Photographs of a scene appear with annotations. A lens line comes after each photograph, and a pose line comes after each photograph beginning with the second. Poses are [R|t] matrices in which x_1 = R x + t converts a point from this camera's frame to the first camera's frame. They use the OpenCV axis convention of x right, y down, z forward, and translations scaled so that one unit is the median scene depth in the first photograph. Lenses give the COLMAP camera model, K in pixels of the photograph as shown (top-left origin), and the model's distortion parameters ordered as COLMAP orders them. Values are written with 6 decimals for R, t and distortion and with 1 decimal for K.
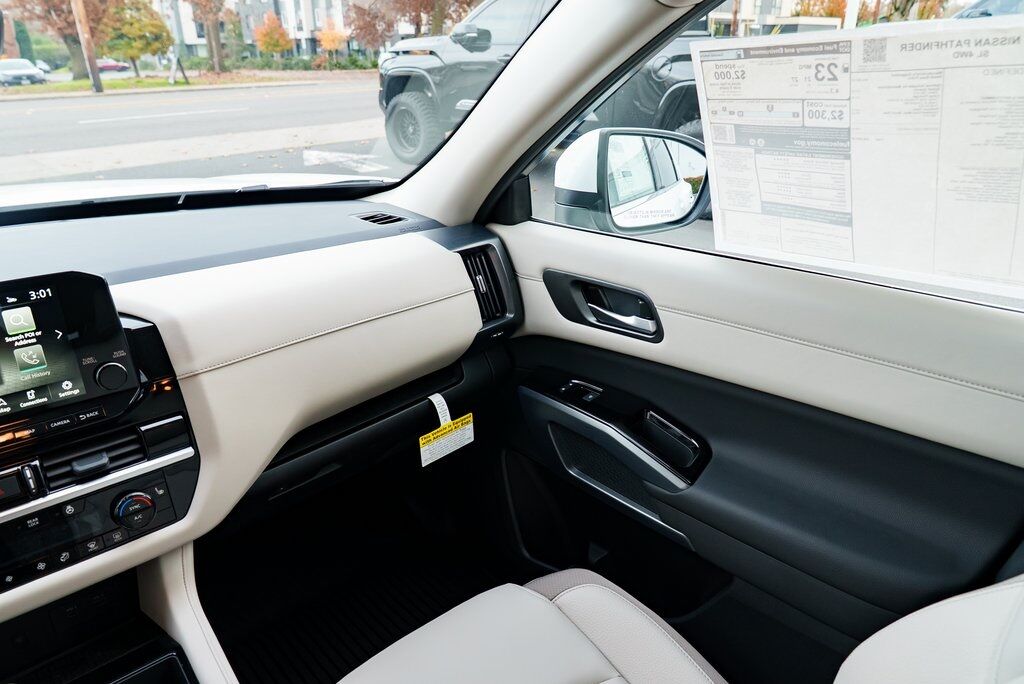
lens RADIAL K [[697.0, 0, 506.2], [0, 697.0, 347.1], [0, 0, 1]] dist [-0.029765, 0.025411]
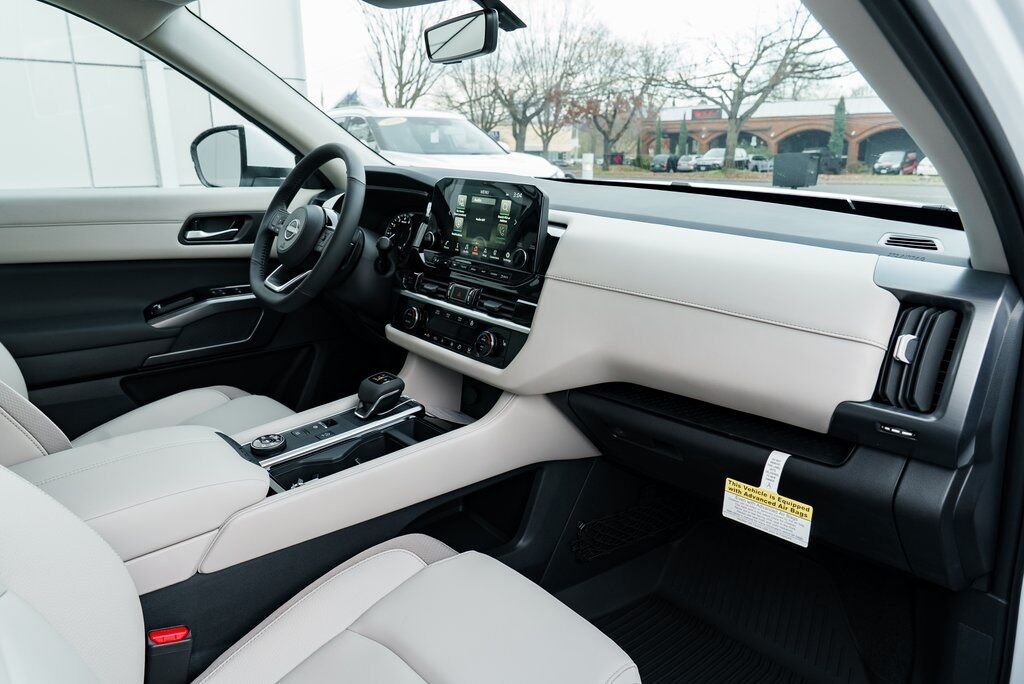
lens RADIAL K [[697.0, 0, 509.9], [0, 697.0, 343.3], [0, 0, 1]] dist [-0.029765, 0.025411]
pose [[-0.021364, 0.280853, -0.959513, 0.796460], [-0.392930, 0.880144, 0.266370, -0.162409], [0.919320, 0.382712, 0.091552, 0.801205]]
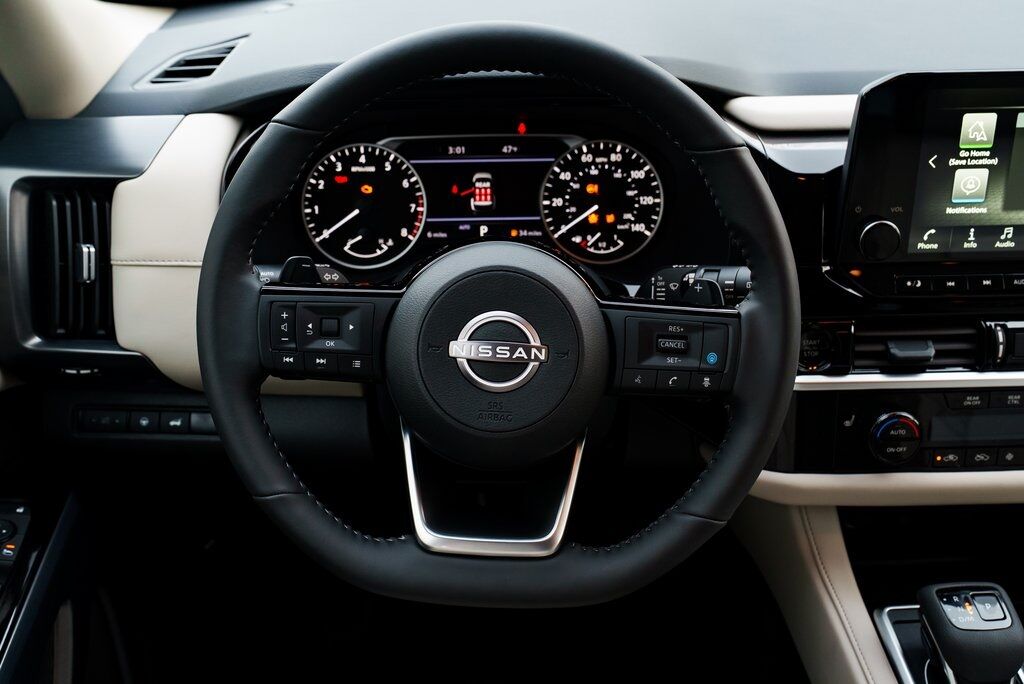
lens RADIAL K [[1111.3, 0, 507.6], [0, 1111.3, 347.5], [0, 0, 1]] dist [0.014257, 0.000000]
pose [[0.774966, 0.330967, -0.538412, -0.421132], [-0.241931, 0.942379, 0.231065, 0.055052], [0.583864, -0.048809, 0.810383, -0.268882]]
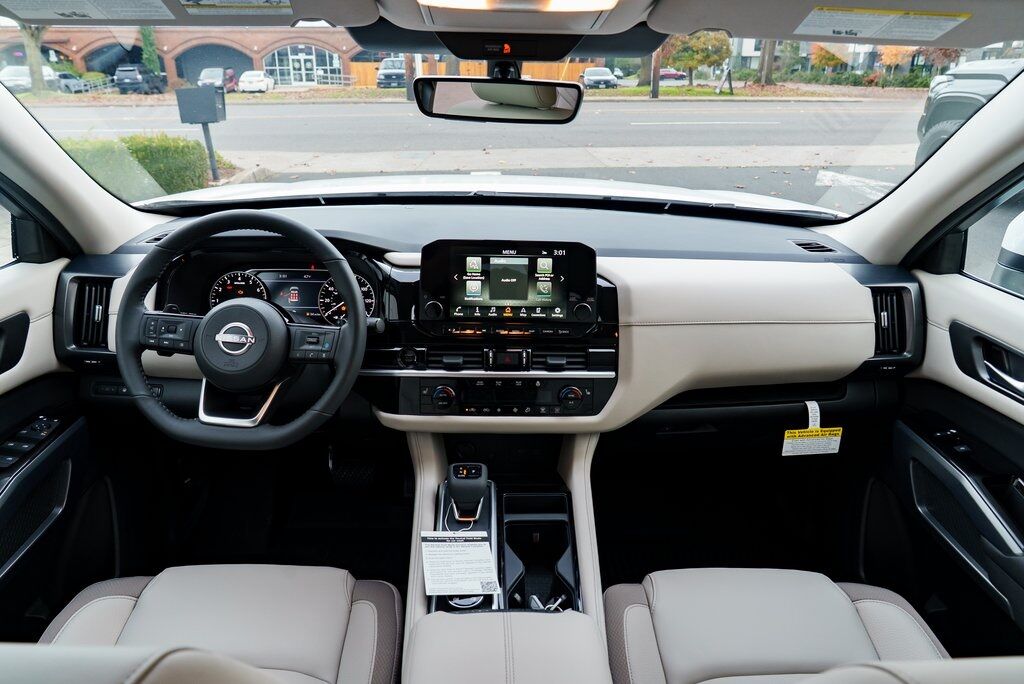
lens RADIAL K [[697.0, 0, 510.9], [0, 697.0, 346.8], [0, 0, 1]] dist [-0.029765, 0.025411]
pose [[0.764641, 0.258576, -0.590308, 0.230086], [-0.267416, 0.960702, 0.074431, 0.038267], [0.586356, 0.100945, 0.803739, -0.316493]]
